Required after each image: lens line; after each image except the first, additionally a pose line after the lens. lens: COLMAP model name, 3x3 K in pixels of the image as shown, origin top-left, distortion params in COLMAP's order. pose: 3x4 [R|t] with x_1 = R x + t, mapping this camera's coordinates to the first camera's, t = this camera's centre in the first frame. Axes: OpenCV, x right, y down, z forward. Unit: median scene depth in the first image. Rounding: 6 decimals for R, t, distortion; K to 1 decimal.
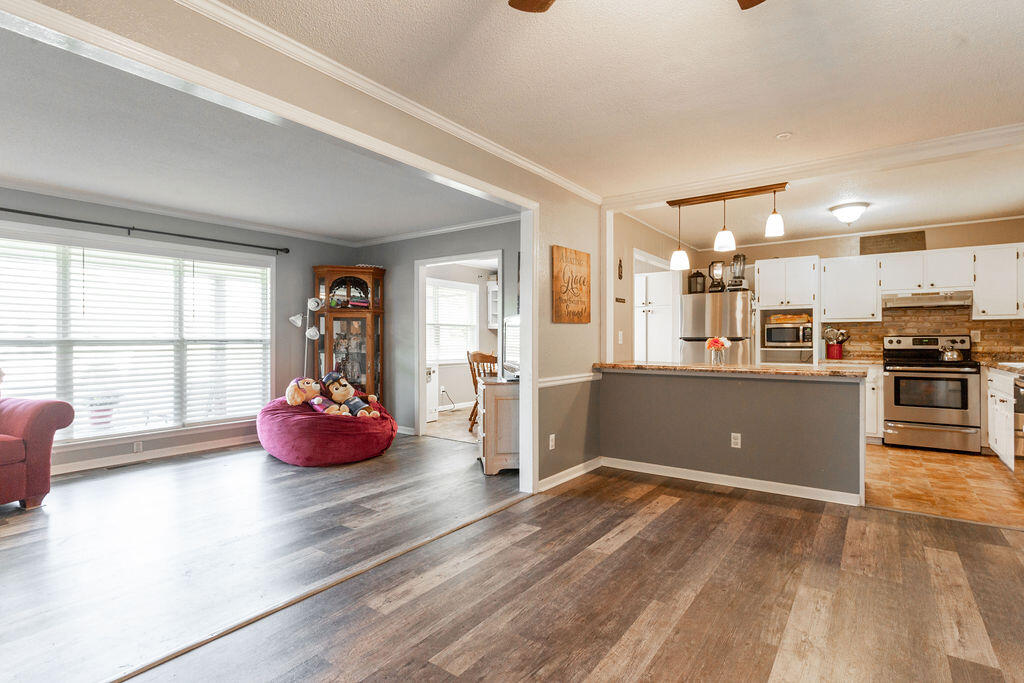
lens RADIAL K [[506.0, 0, 500.2], [0, 506.0, 338.6], [0, 0, 1]] dist [-0.007194, 0.004849]
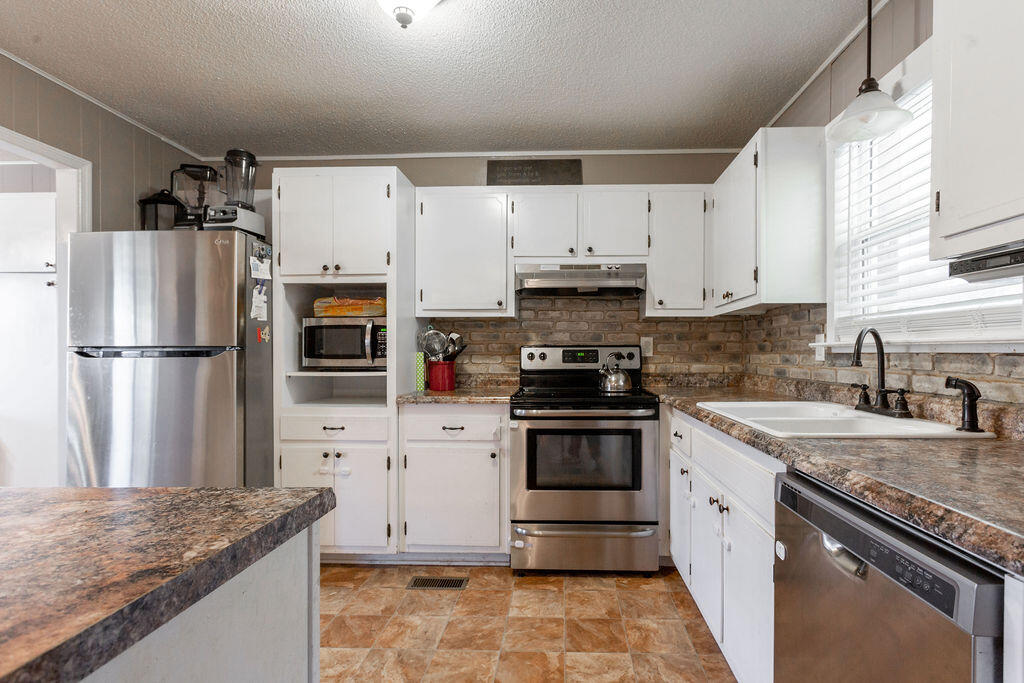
lens RADIAL K [[506.0, 0, 541.0], [0, 506.0, 353.6], [0, 0, 1]] dist [-0.007194, 0.004849]
pose [[0.827566, -0.001375, 0.561367, 0.556649], [-0.001184, 0.999991, 0.004194, 0.001013], [-0.561368, -0.004136, 0.827556, 0.635258]]
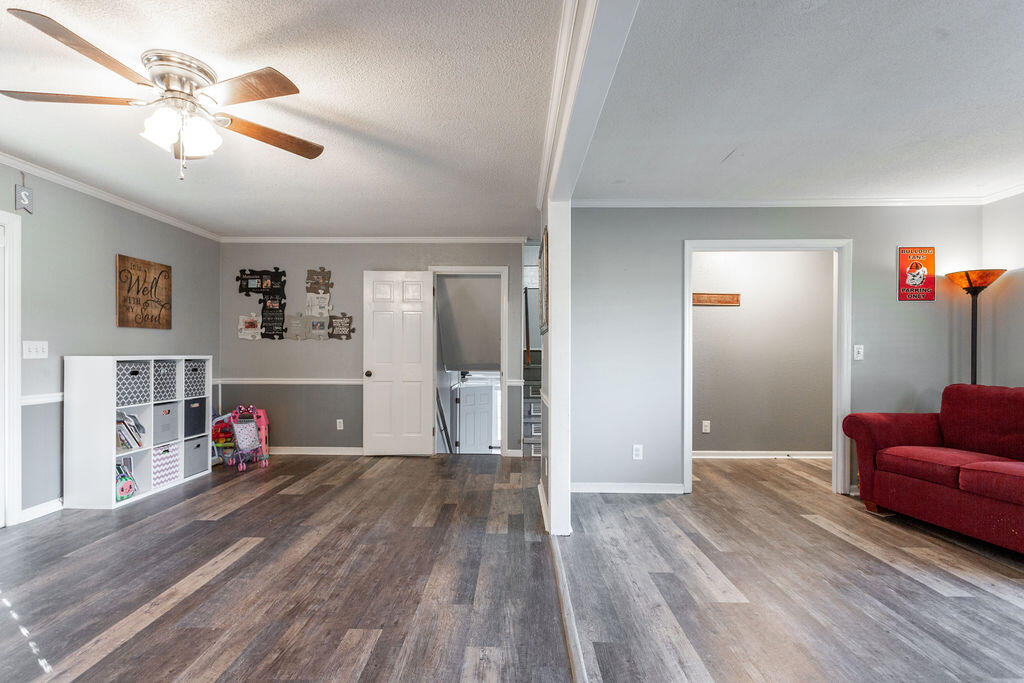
lens RADIAL K [[506.0, 0, 505.2], [0, 506.0, 342.0], [0, 0, 1]] dist [-0.007194, 0.004849]
pose [[-0.814838, -0.017250, -0.579432, 0.113419], [-0.004017, 0.999701, -0.024113, 0.002792], [0.579674, -0.017320, -0.814664, 0.776465]]
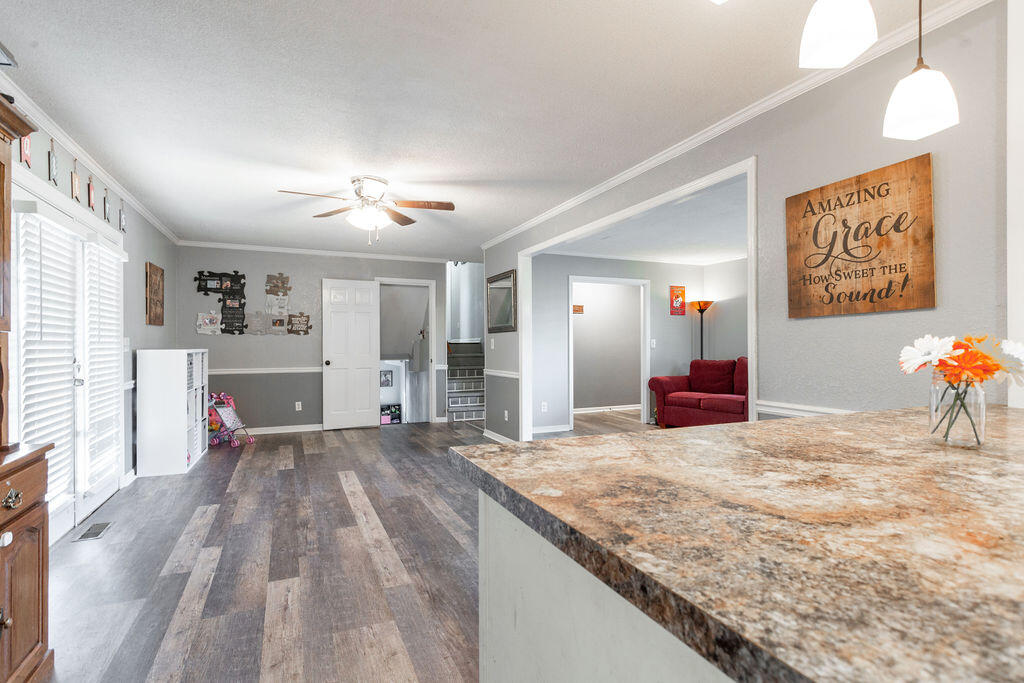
lens RADIAL K [[506.0, 0, 514.9], [0, 506.0, 343.6], [0, 0, 1]] dist [-0.007194, 0.004849]
pose [[-0.487140, -0.002760, -0.873319, 0.667149], [0.001608, 0.999990, -0.004057, 0.001591], [0.873322, -0.003380, -0.487131, 0.807493]]
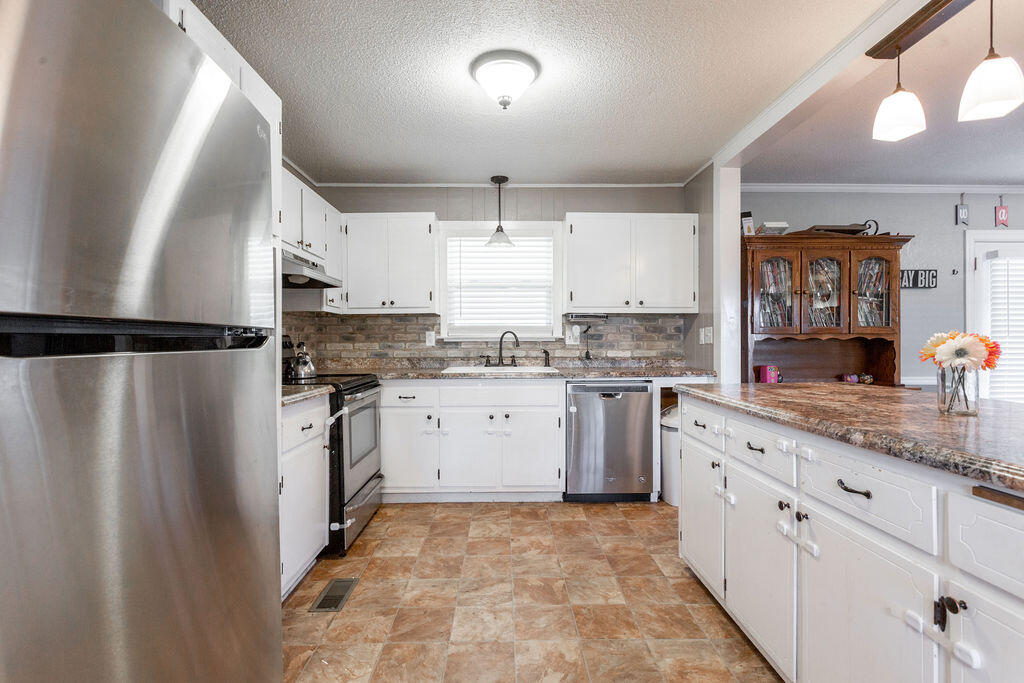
lens RADIAL K [[506.0, 0, 519.6], [0, 506.0, 345.0], [0, 0, 1]] dist [-0.007194, 0.004849]
pose [[-0.633913, -0.002542, 0.773400, 0.293290], [0.002579, 0.999982, 0.005401, 0.003310], [-0.773400, 0.005418, -0.633895, 1.270453]]
